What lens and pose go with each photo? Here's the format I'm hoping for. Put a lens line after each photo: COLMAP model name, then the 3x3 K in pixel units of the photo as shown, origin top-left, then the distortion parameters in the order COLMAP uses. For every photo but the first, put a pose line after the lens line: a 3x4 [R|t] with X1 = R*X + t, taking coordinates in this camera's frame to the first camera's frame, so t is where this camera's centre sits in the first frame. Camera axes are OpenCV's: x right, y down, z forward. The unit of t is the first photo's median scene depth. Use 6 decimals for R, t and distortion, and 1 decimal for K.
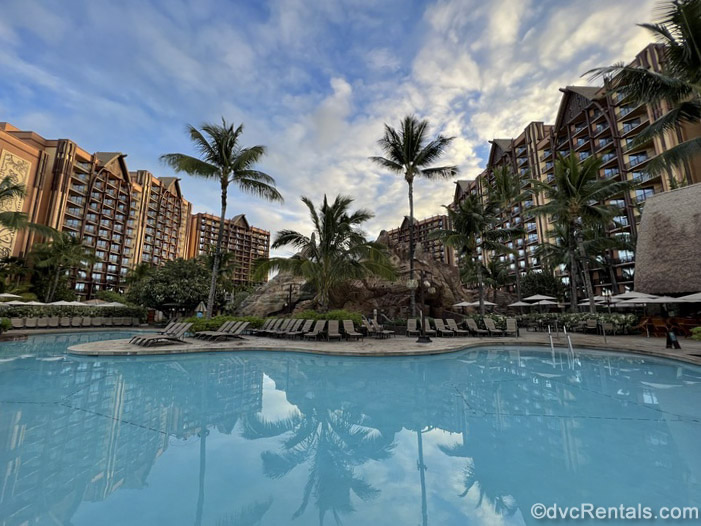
lens RADIAL K [[282.2, 0, 350.5], [0, 282.2, 263.0], [0, 0, 1]] dist [0.000188, 0.000039]
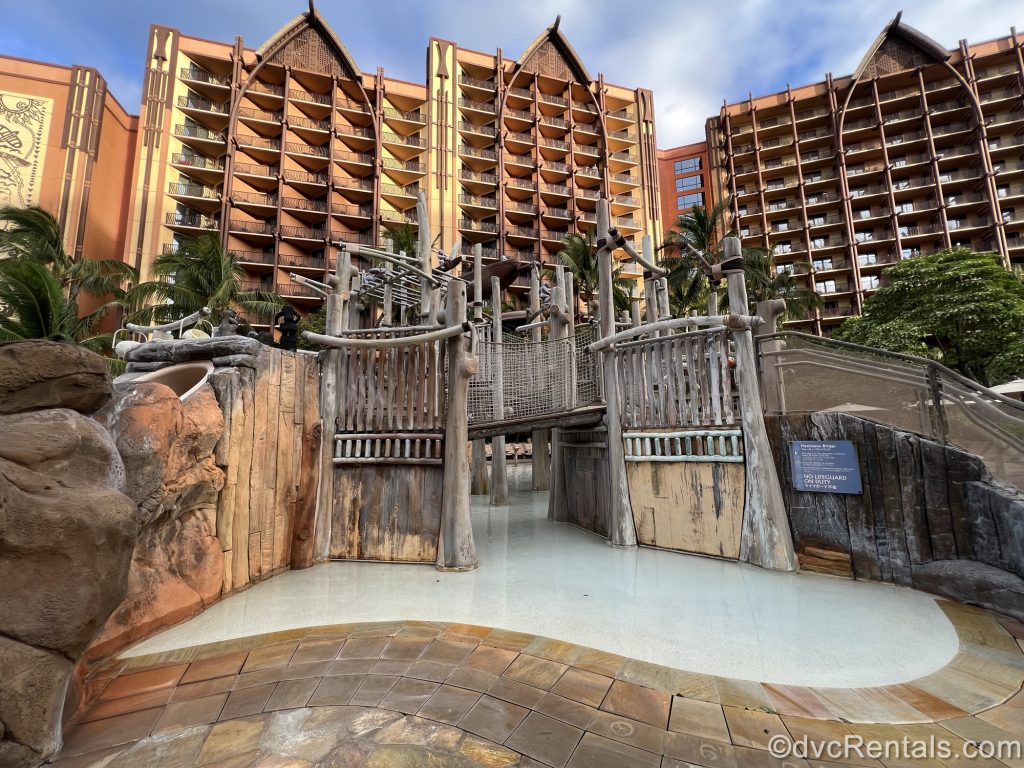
lens RADIAL K [[412.3, 0, 512.0], [0, 412.3, 384.0], [0, 0, 1]] dist [0.000188, 0.000039]
pose [[0.232964, -0.135178, -0.963045, -0.404086], [0.192577, 0.977094, -0.090565, 0.261223], [0.953227, -0.164361, 0.253660, 1.409193]]
